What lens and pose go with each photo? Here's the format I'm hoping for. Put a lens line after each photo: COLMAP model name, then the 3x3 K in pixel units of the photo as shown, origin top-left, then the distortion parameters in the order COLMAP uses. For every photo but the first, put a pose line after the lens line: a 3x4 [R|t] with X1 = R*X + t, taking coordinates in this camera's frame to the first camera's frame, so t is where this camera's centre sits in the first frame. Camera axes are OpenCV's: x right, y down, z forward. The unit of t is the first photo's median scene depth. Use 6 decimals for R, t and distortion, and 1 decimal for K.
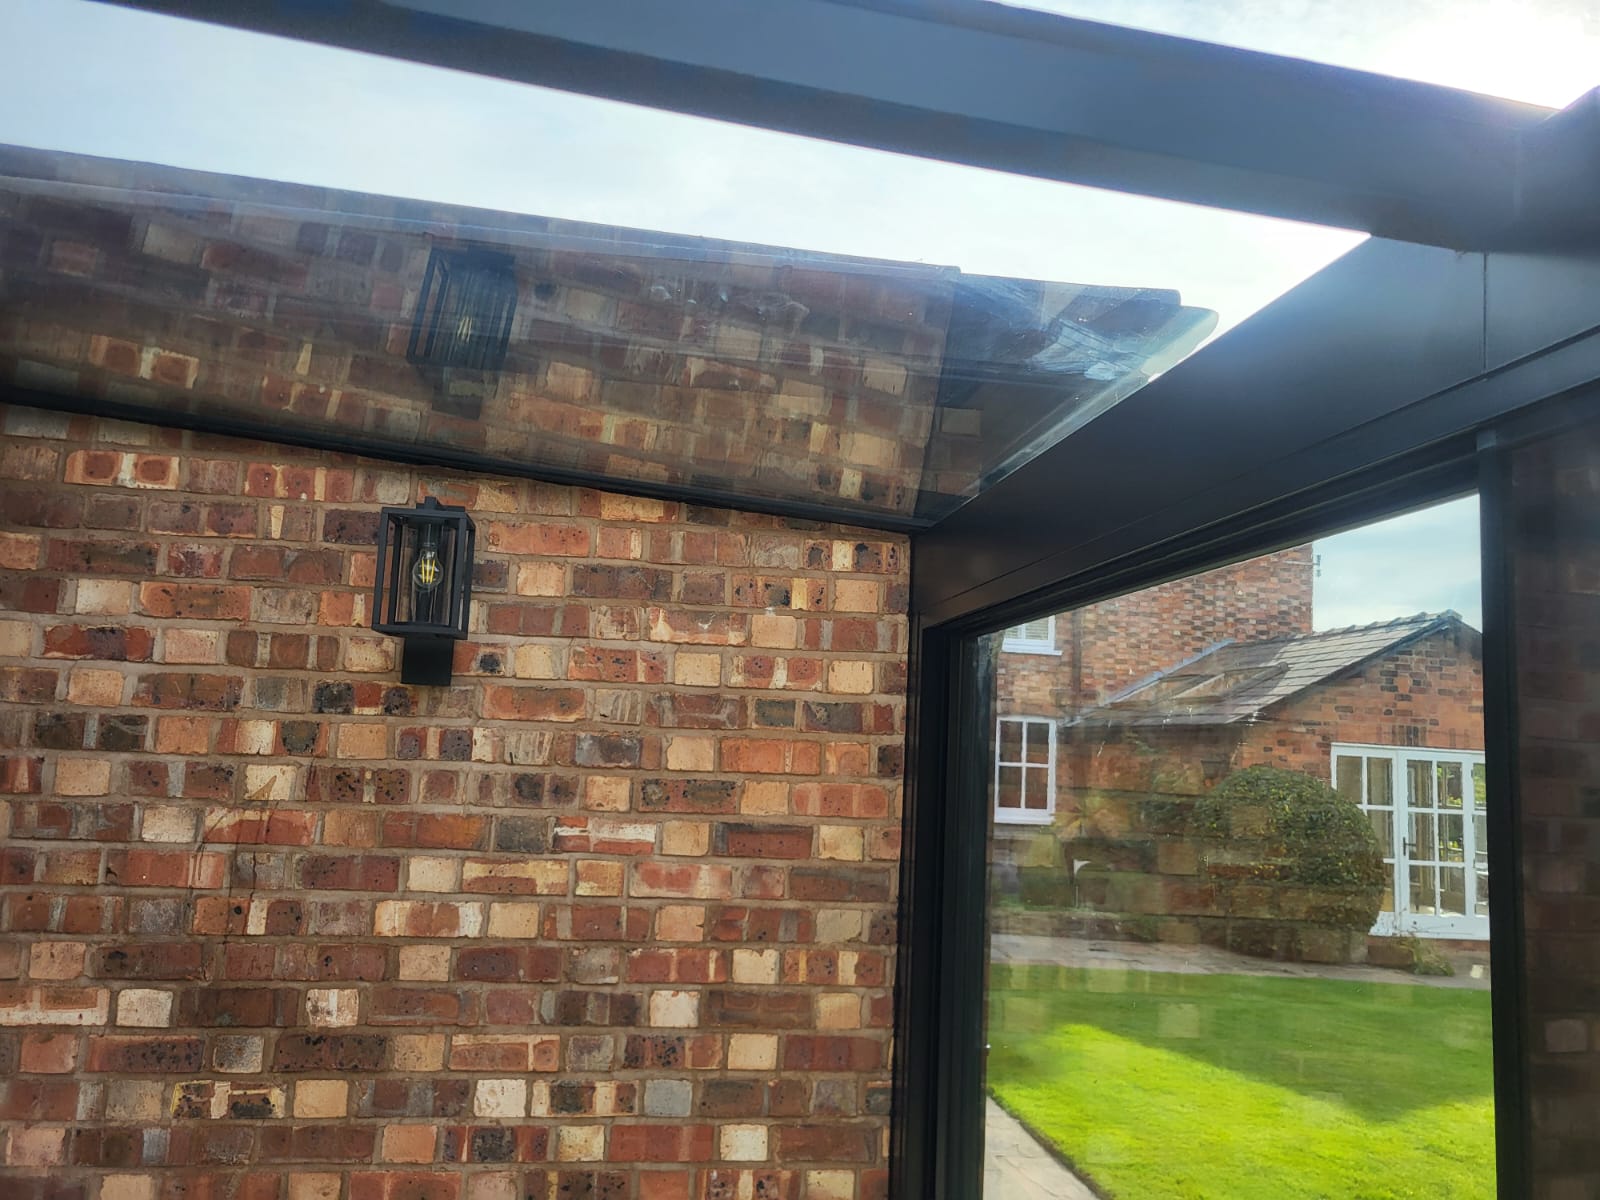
lens RADIAL K [[1208.5, 0, 745.3], [0, 1208.5, 586.6], [0, 0, 1]] dist [0.061638, -0.036857]
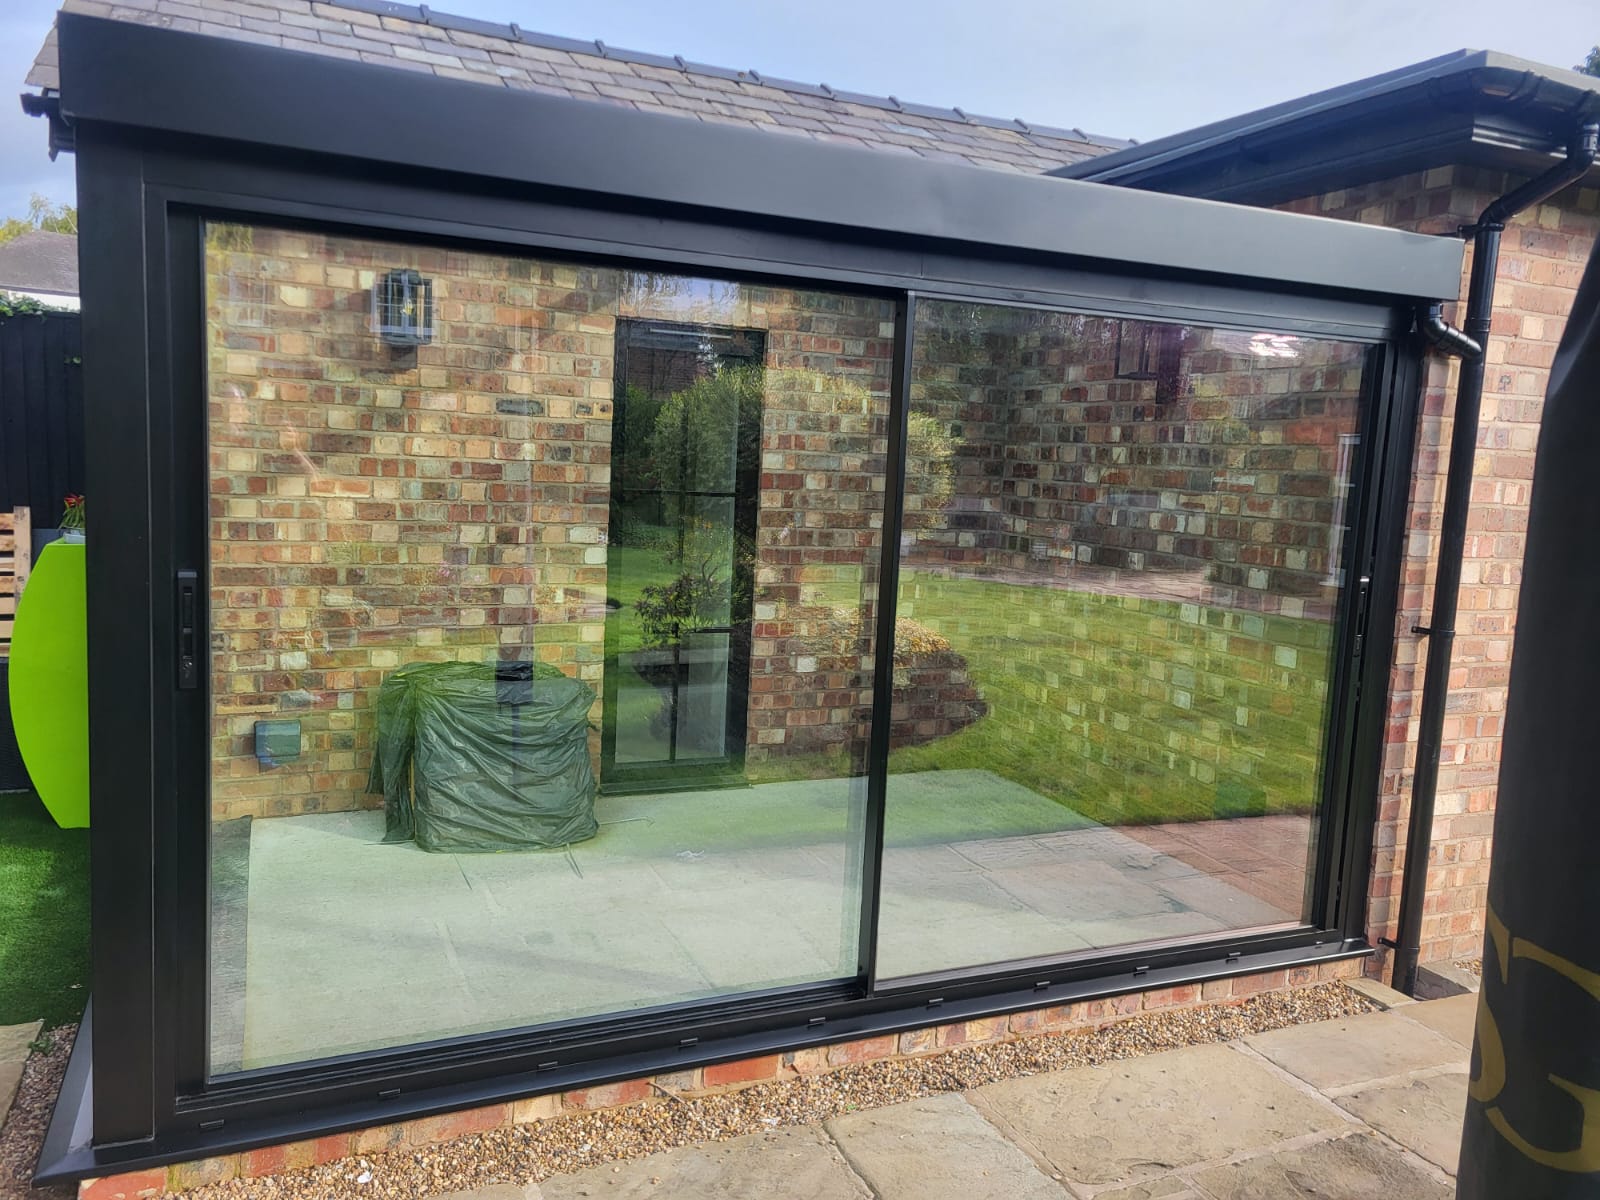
lens RADIAL K [[1208.5, 0, 805.2], [0, 1208.5, 589.5], [0, 0, 1]] dist [0.061638, -0.036857]
pose [[0.281830, 0.077016, -0.956368, 1.421465], [0.086060, 0.990726, 0.105144, 0.118795], [0.955597, -0.111938, 0.272588, -0.107475]]
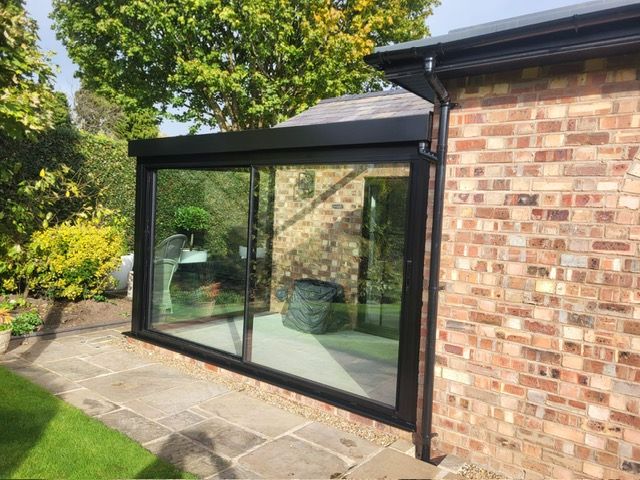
lens RADIAL K [[483.4, 0, 311.0], [0, 483.4, 241.2], [0, 0, 1]] dist [0.061638, -0.036857]
pose [[-0.704321, -0.044751, -0.708469, 1.364939], [0.005591, 0.997630, -0.068574, 0.361597], [0.709859, -0.052259, -0.702402, 1.743872]]
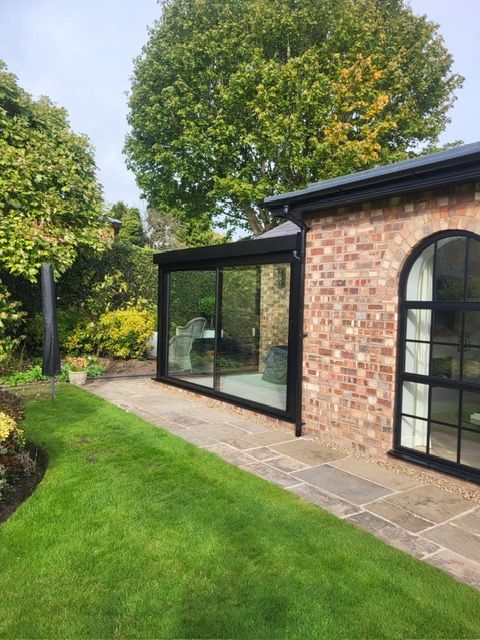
lens RADIAL K [[483.4, 0, 241.1], [0, 483.4, 321.9], [0, 0, 1]] dist [0.061638, -0.036857]
pose [[-0.866369, -0.049632, -0.496932, 1.540897], [-0.003903, 0.995692, -0.092642, 0.542097], [0.499389, -0.078323, -0.862830, 2.836973]]
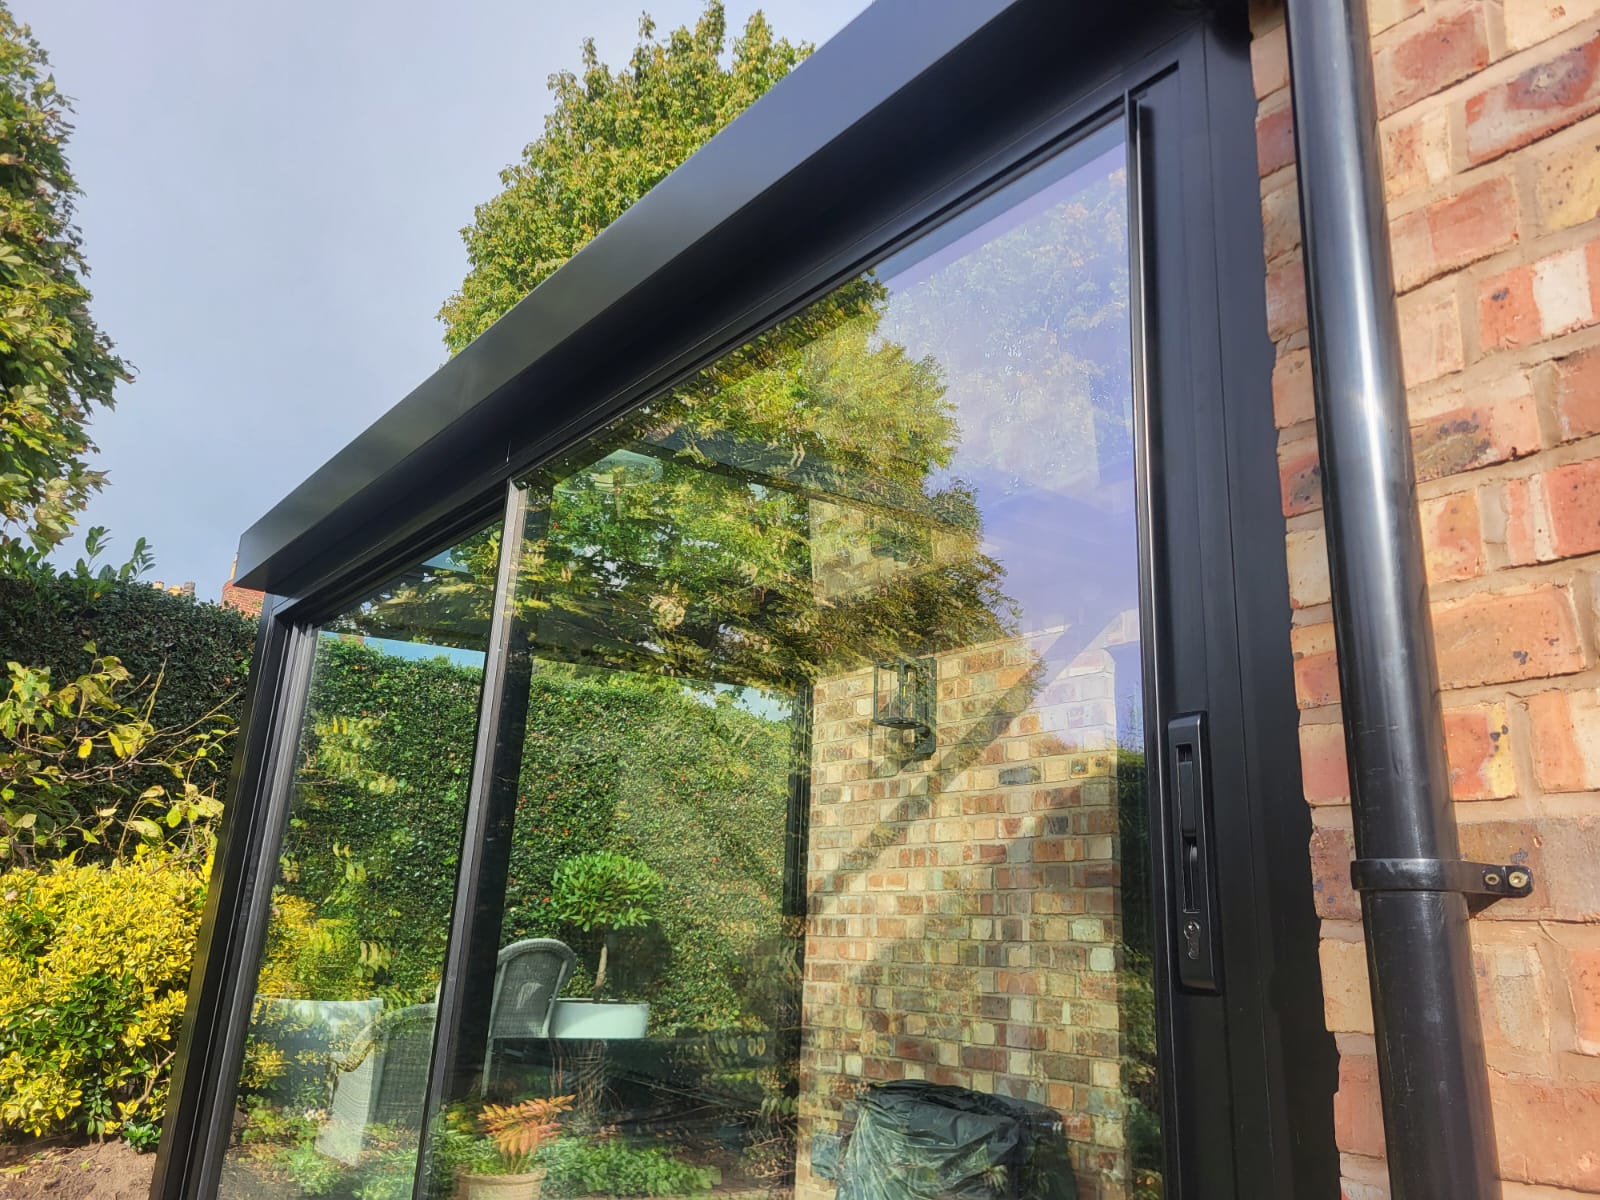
lens RADIAL K [[1208.5, 0, 778.9], [0, 1208.5, 590.0], [0, 0, 1]] dist [0.061638, -0.036857]
pose [[-0.859865, -0.237077, -0.452136, 0.525498], [-0.030091, 0.907631, -0.418690, 0.474471], [0.509634, -0.346411, -0.787574, 1.261380]]
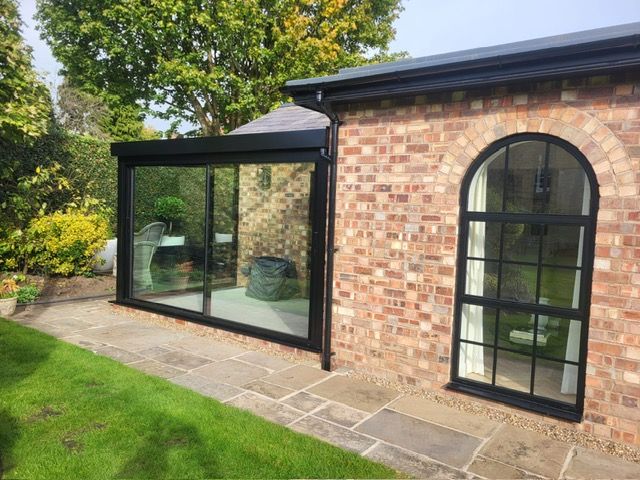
lens RADIAL K [[483.4, 0, 323.7], [0, 483.4, 237.5], [0, 0, 1]] dist [0.061638, -0.036857]
pose [[-0.671984, -0.028796, -0.740006, 1.597083], [0.021538, 0.998061, -0.058396, 0.456817], [0.740253, -0.055179, -0.670061, 2.283838]]
